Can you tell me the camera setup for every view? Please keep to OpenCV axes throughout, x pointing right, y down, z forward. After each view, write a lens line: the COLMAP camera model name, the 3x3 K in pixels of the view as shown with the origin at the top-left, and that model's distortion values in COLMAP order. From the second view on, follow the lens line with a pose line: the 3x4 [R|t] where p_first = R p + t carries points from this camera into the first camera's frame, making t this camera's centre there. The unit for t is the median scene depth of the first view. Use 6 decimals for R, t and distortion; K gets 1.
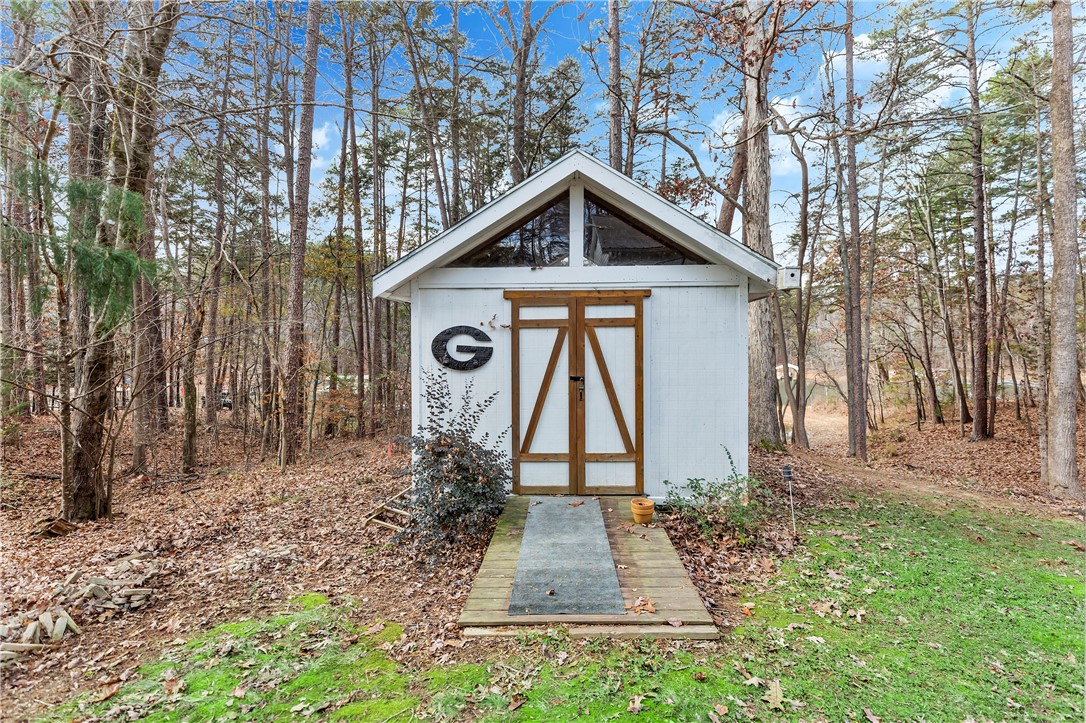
lens RADIAL K [[492.5, 0, 553.0], [0, 492.5, 363.9], [0, 0, 1]] dist [-0.000110, -0.000326]
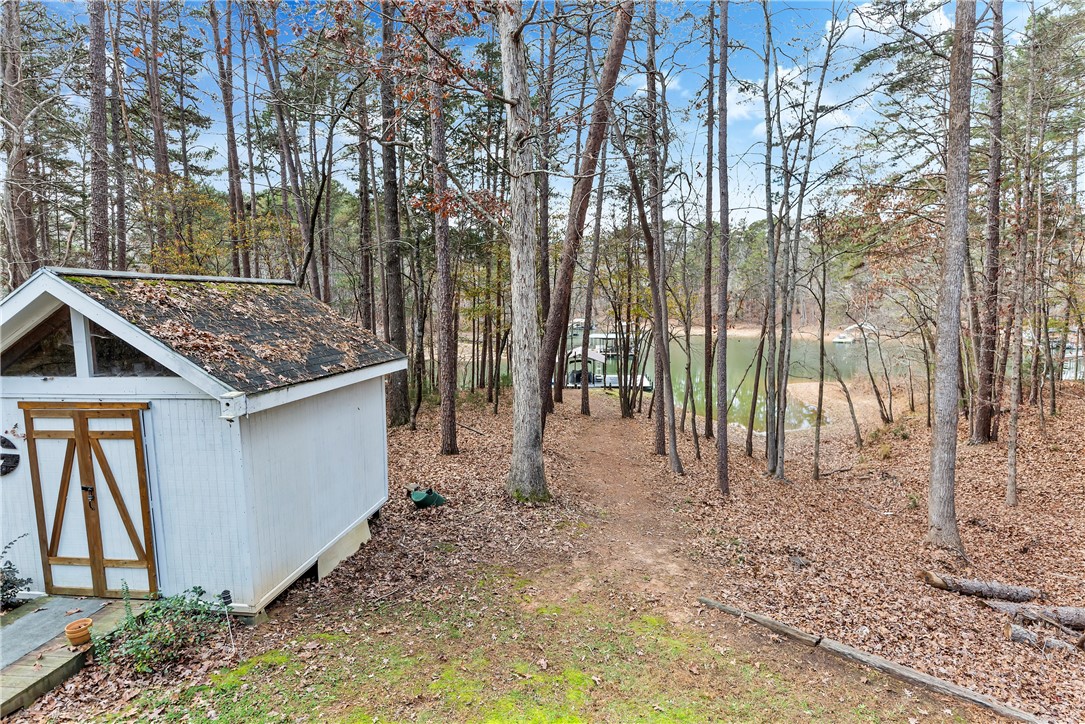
lens RADIAL K [[579.4, 0, 542.5], [0, 579.4, 375.6], [0, 0, 1]] dist [0.000700, 0.000531]
pose [[0.997334, -0.004102, -0.072861, 1.073125], [0.010658, 0.995901, 0.089816, -0.299665], [0.072194, -0.090353, 0.993290, -0.102943]]
